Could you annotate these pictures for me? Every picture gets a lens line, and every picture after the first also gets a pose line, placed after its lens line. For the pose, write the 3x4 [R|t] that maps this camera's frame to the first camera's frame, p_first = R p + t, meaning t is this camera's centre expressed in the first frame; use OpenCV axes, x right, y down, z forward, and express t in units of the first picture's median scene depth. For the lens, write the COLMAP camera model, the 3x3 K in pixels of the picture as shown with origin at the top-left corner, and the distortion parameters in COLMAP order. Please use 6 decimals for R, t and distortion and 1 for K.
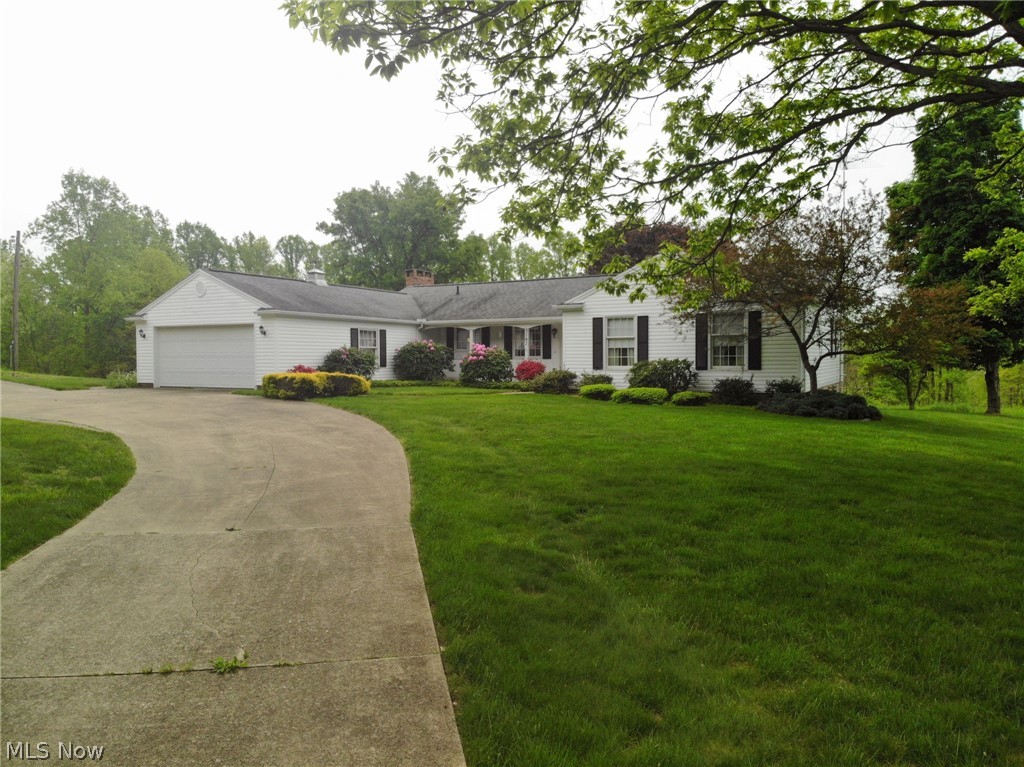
lens RADIAL K [[733.9, 0, 513.7], [0, 733.9, 365.4], [0, 0, 1]] dist [0.084965, -0.205225]
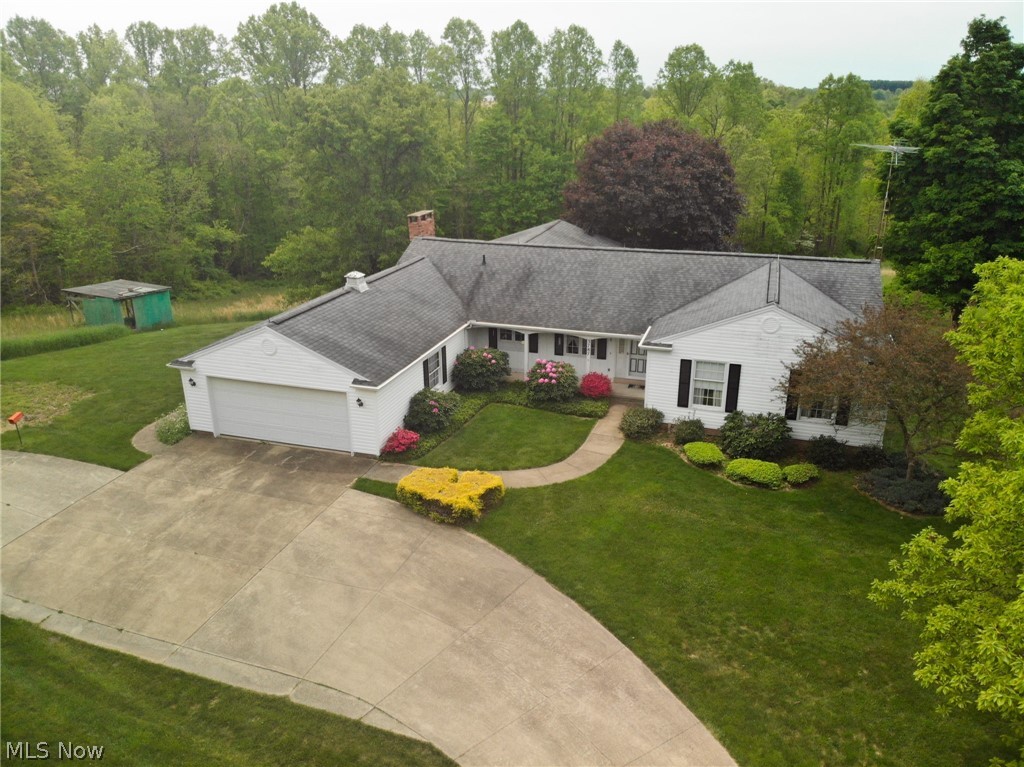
lens RADIAL K [[733.9, 0, 513.7], [0, 733.9, 365.4], [0, 0, 1]] dist [0.084965, -0.205225]
pose [[0.981759, -0.066776, 0.178016, -0.290299], [0.005381, 0.945678, 0.325059, -0.375160], [-0.190053, -0.318172, 0.928788, 0.094429]]
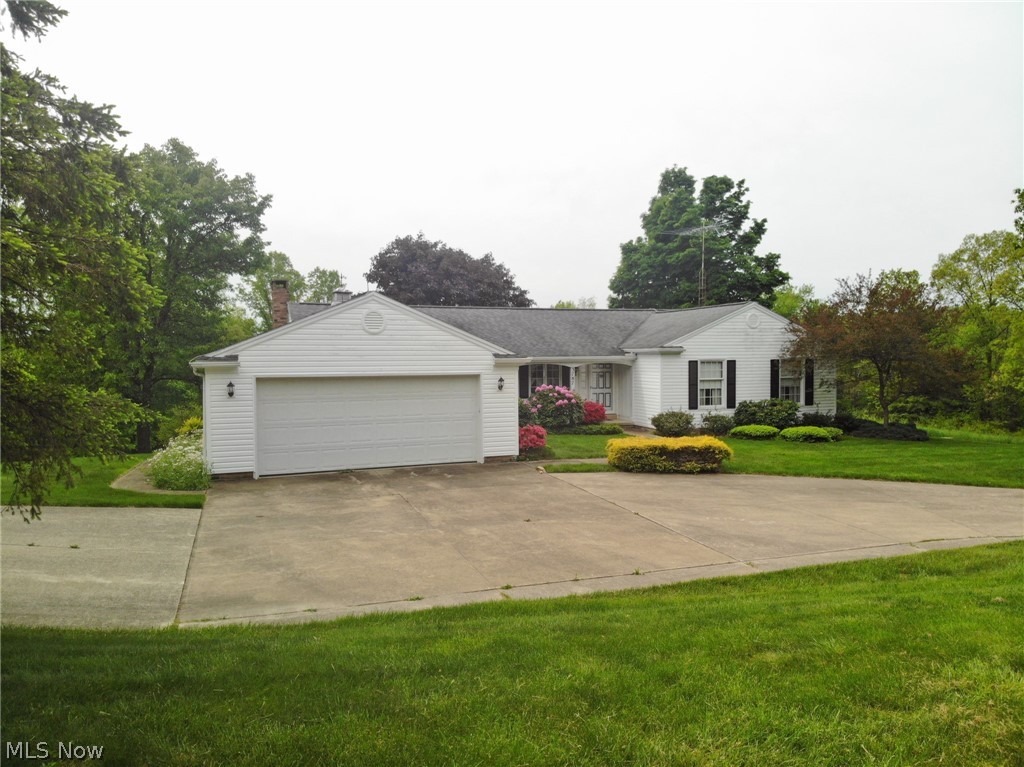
lens RADIAL K [[733.9, 0, 513.7], [0, 733.9, 365.4], [0, 0, 1]] dist [0.084965, -0.205225]
pose [[0.653348, -0.014285, 0.756923, -0.840946], [0.012508, 0.999889, 0.008074, -0.067681], [-0.756954, 0.004193, 0.653454, 0.476398]]
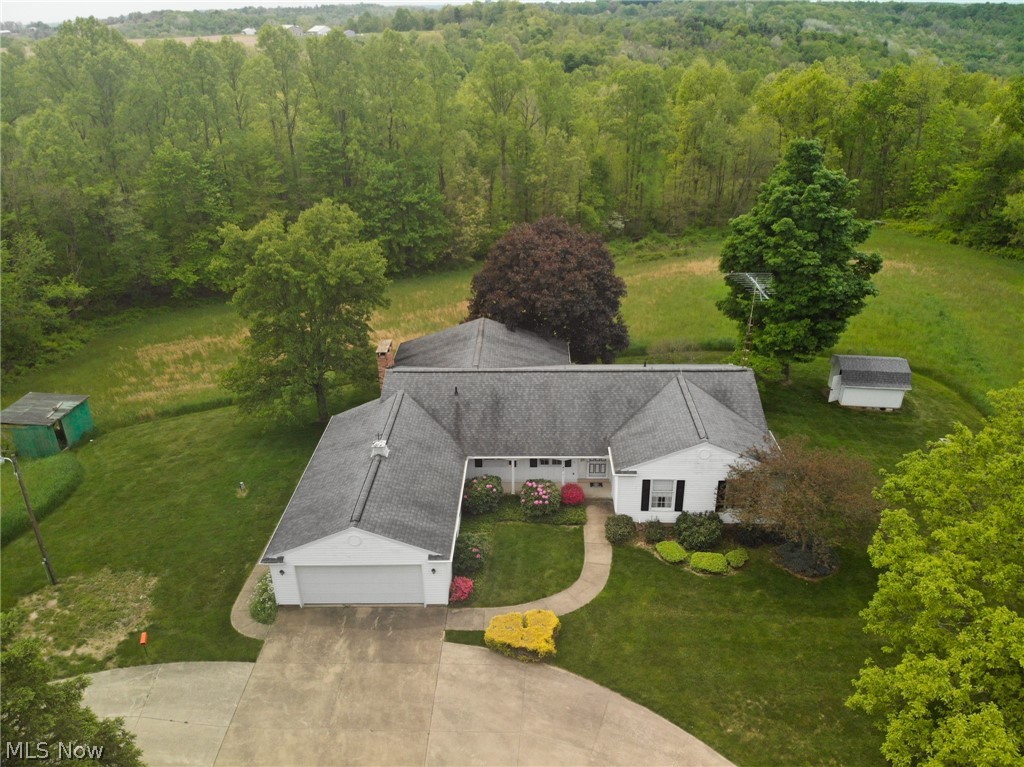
lens RADIAL K [[732.7, 0, 506.7], [0, 732.7, 359.0], [0, 0, 1]] dist [0.083805, -0.207290]
pose [[0.891370, -0.206524, 0.403494, -0.615308], [0.031161, 0.915986, 0.399998, -0.813045], [-0.452204, -0.343973, 0.822918, 0.046681]]
